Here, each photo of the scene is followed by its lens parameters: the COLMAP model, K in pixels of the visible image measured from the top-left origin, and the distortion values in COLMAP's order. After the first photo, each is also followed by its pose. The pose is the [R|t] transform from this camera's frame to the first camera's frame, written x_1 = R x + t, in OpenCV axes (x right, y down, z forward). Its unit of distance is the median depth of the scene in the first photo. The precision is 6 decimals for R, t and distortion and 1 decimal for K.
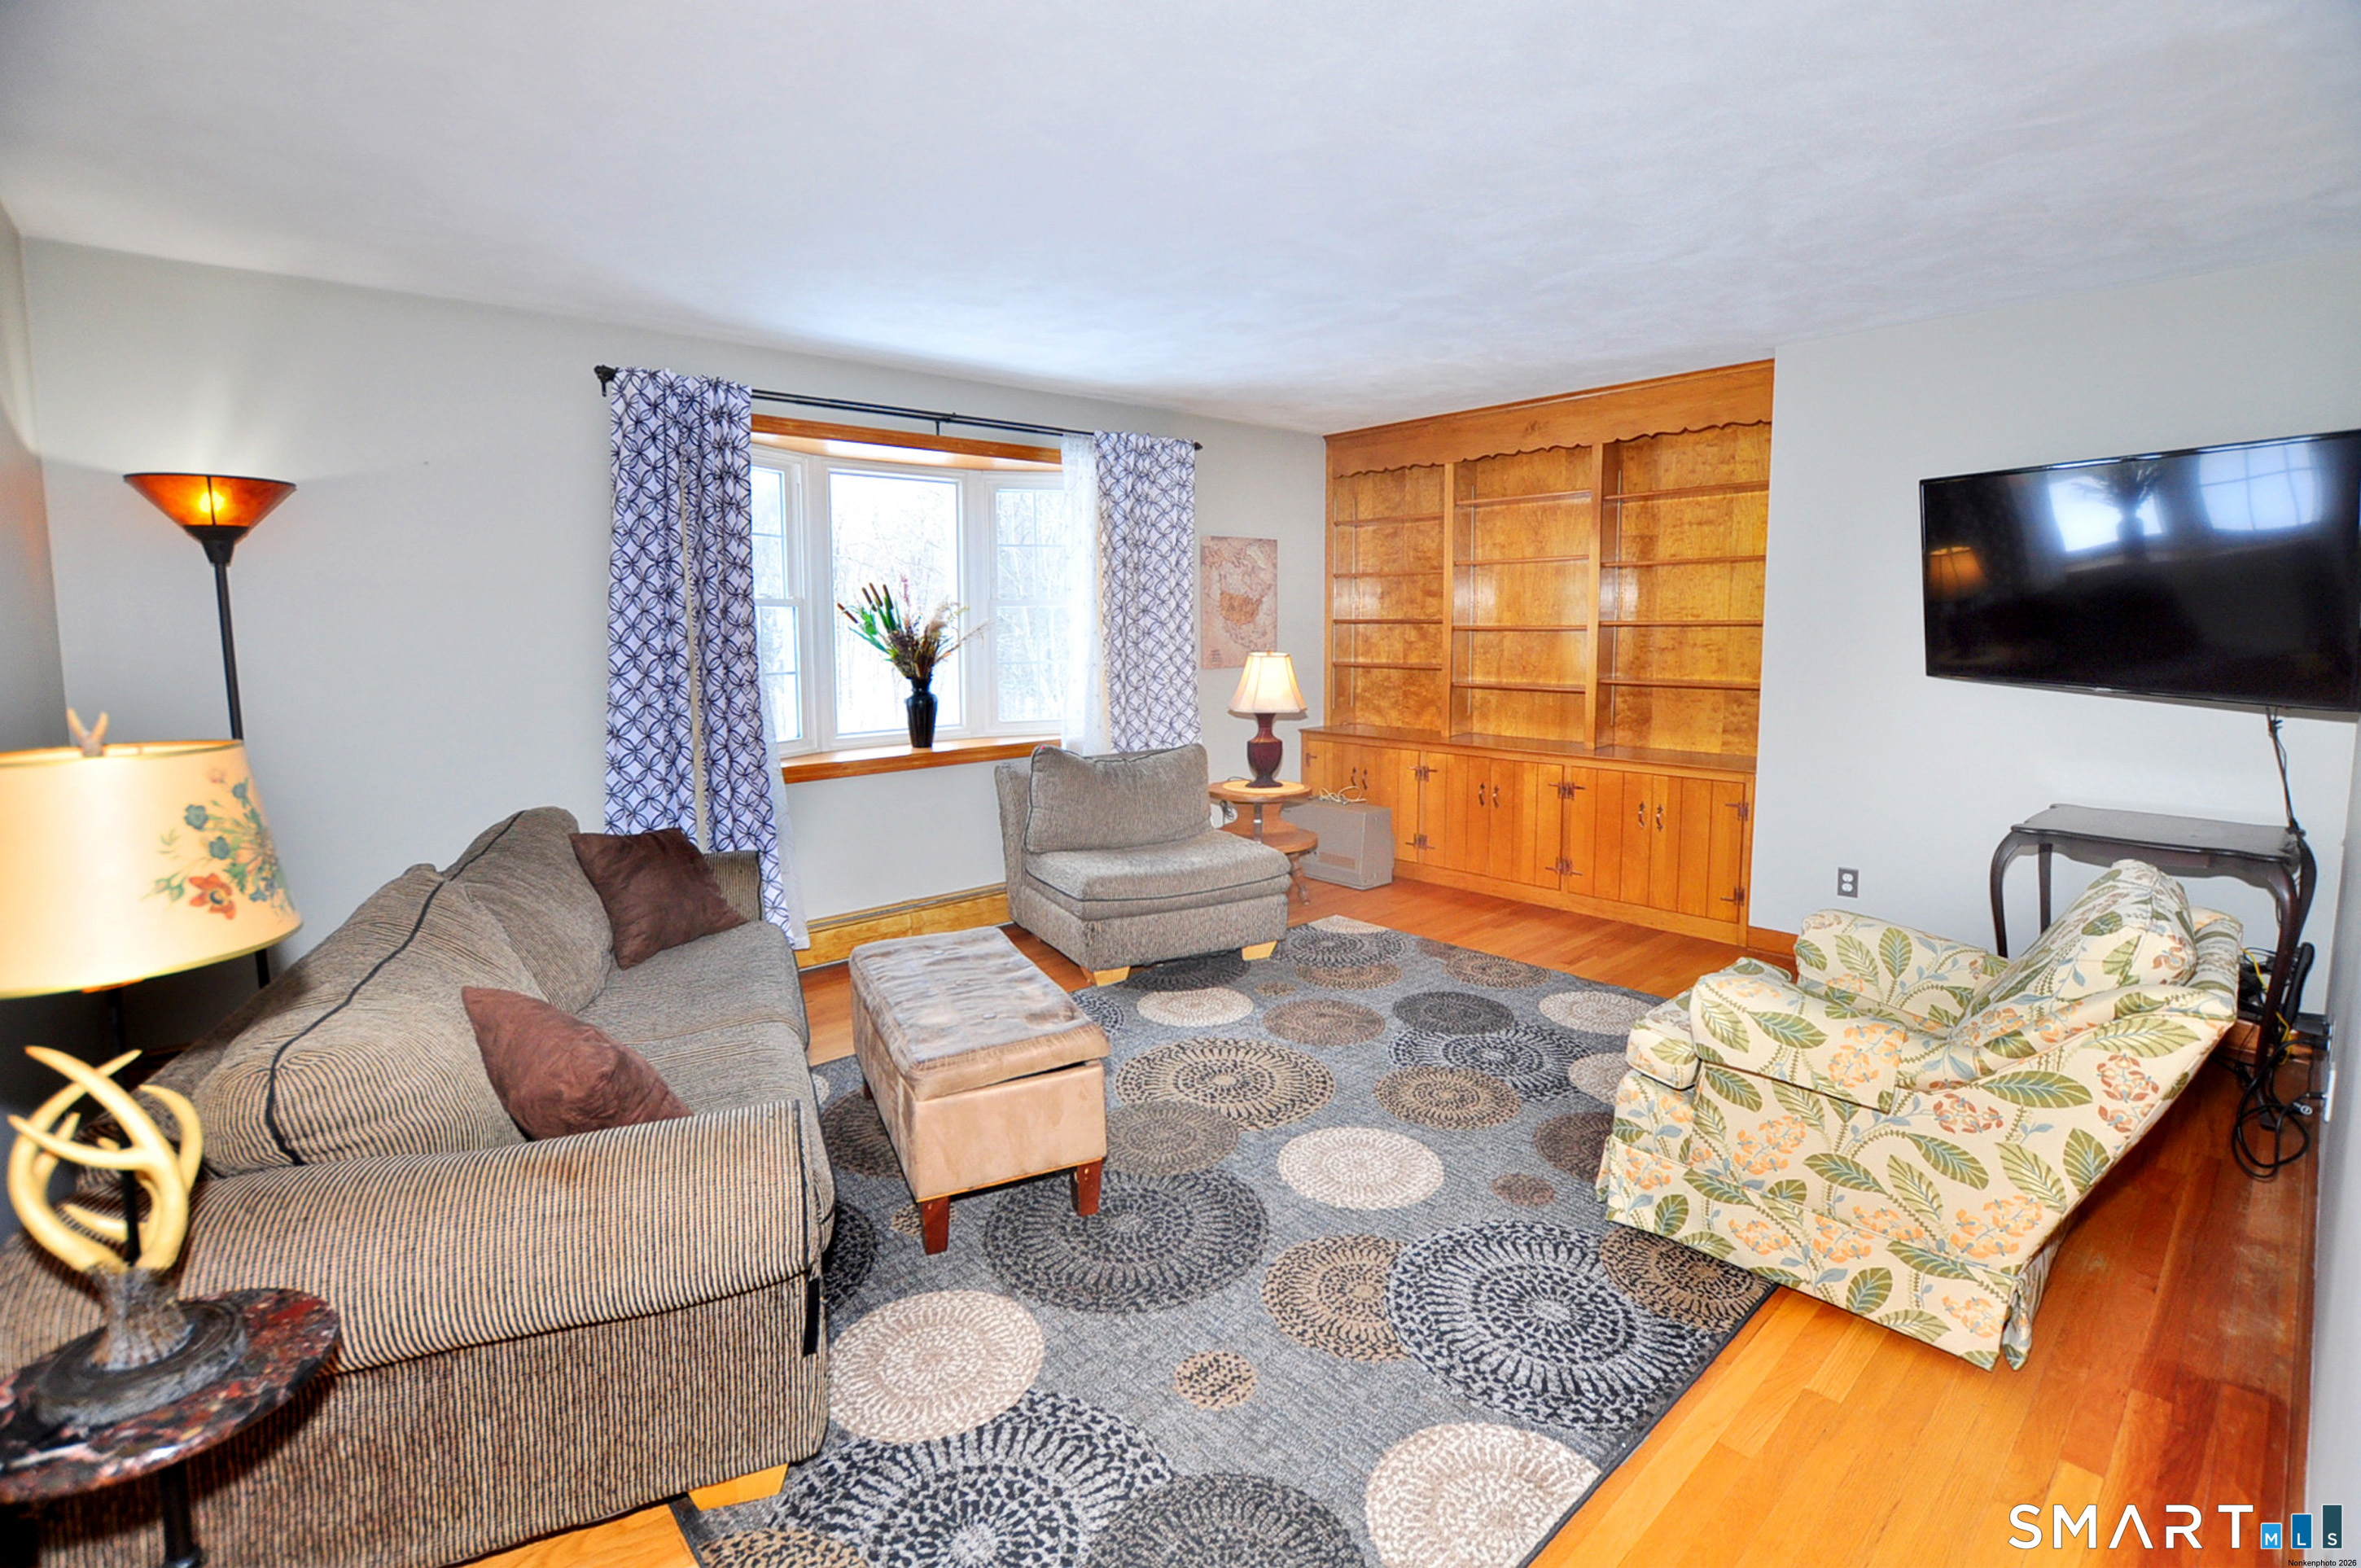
lens RADIAL K [[1055.9, 0, 1142.1], [0, 1055.9, 676.0], [0, 0, 1]] dist [-0.026273, 0.000124]
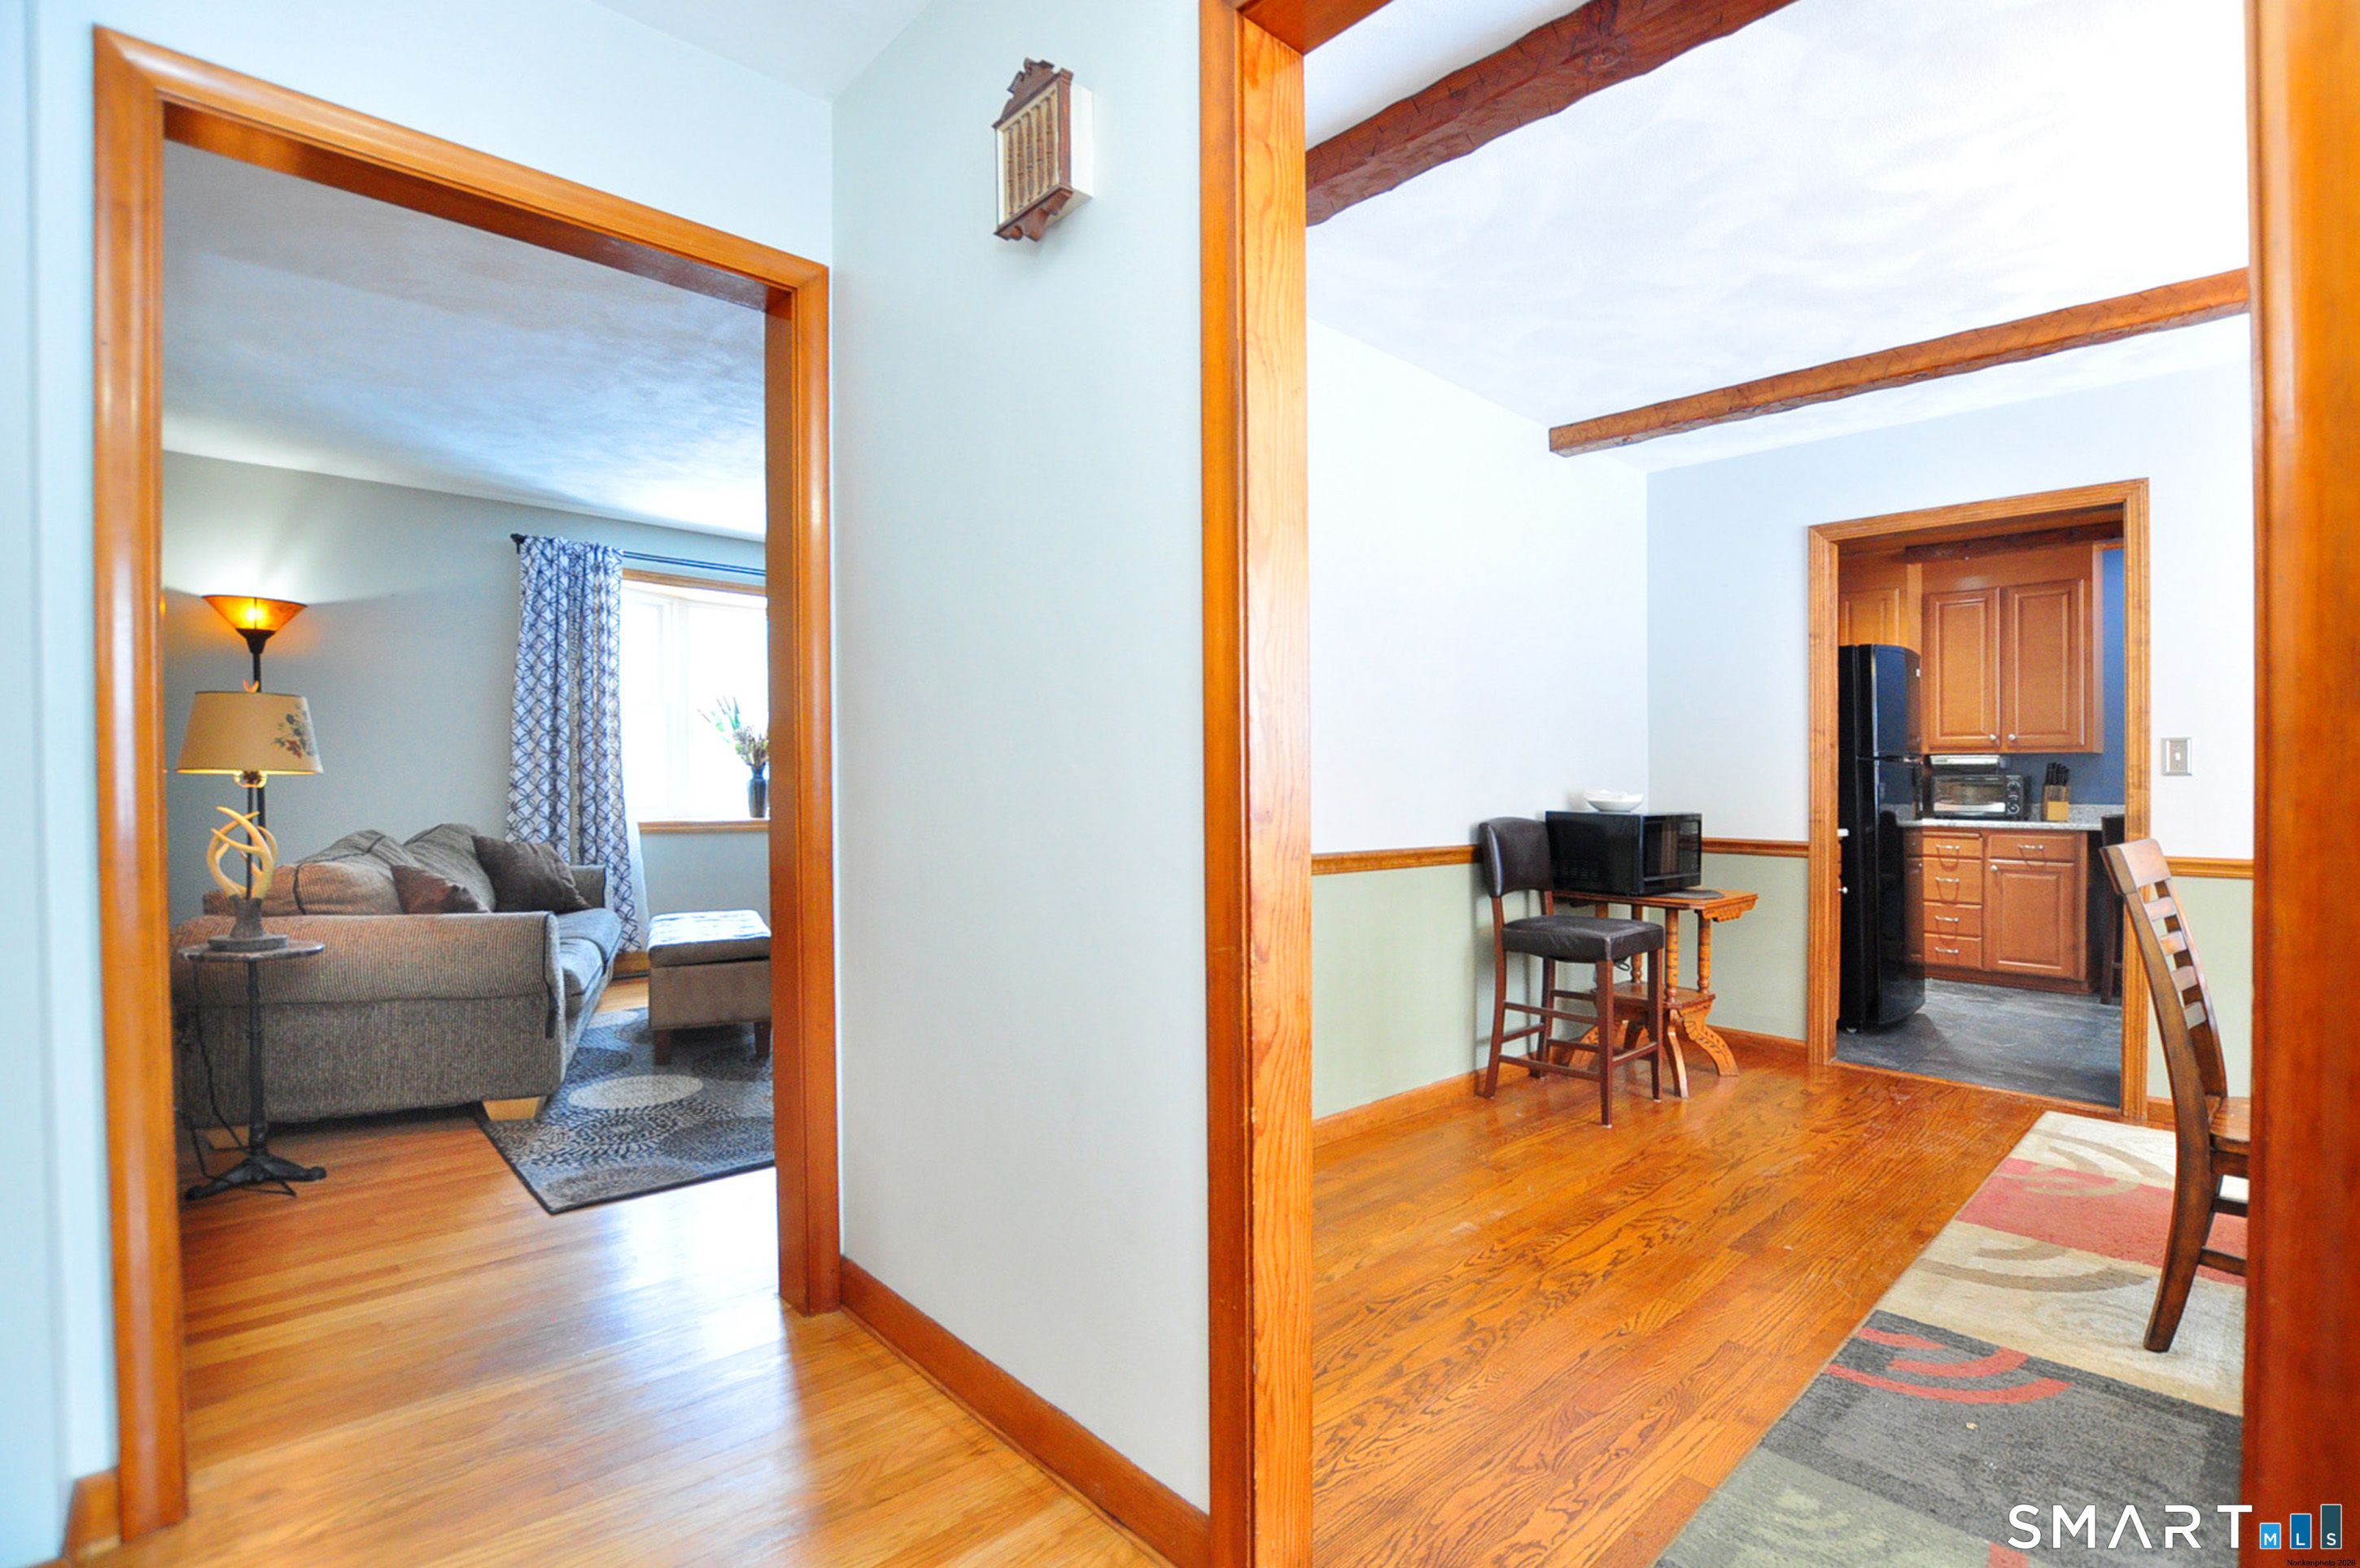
lens RADIAL K [[1085.7, 0, 1164.0], [0, 1085.7, 787.9], [0, 0, 1]] dist [-0.031505, 0.000294]
pose [[0.999409, 0.025910, 0.022576, 0.366700], [-0.024869, 0.998667, -0.045227, 0.106208], [-0.023718, 0.044639, 0.998722, -0.508746]]
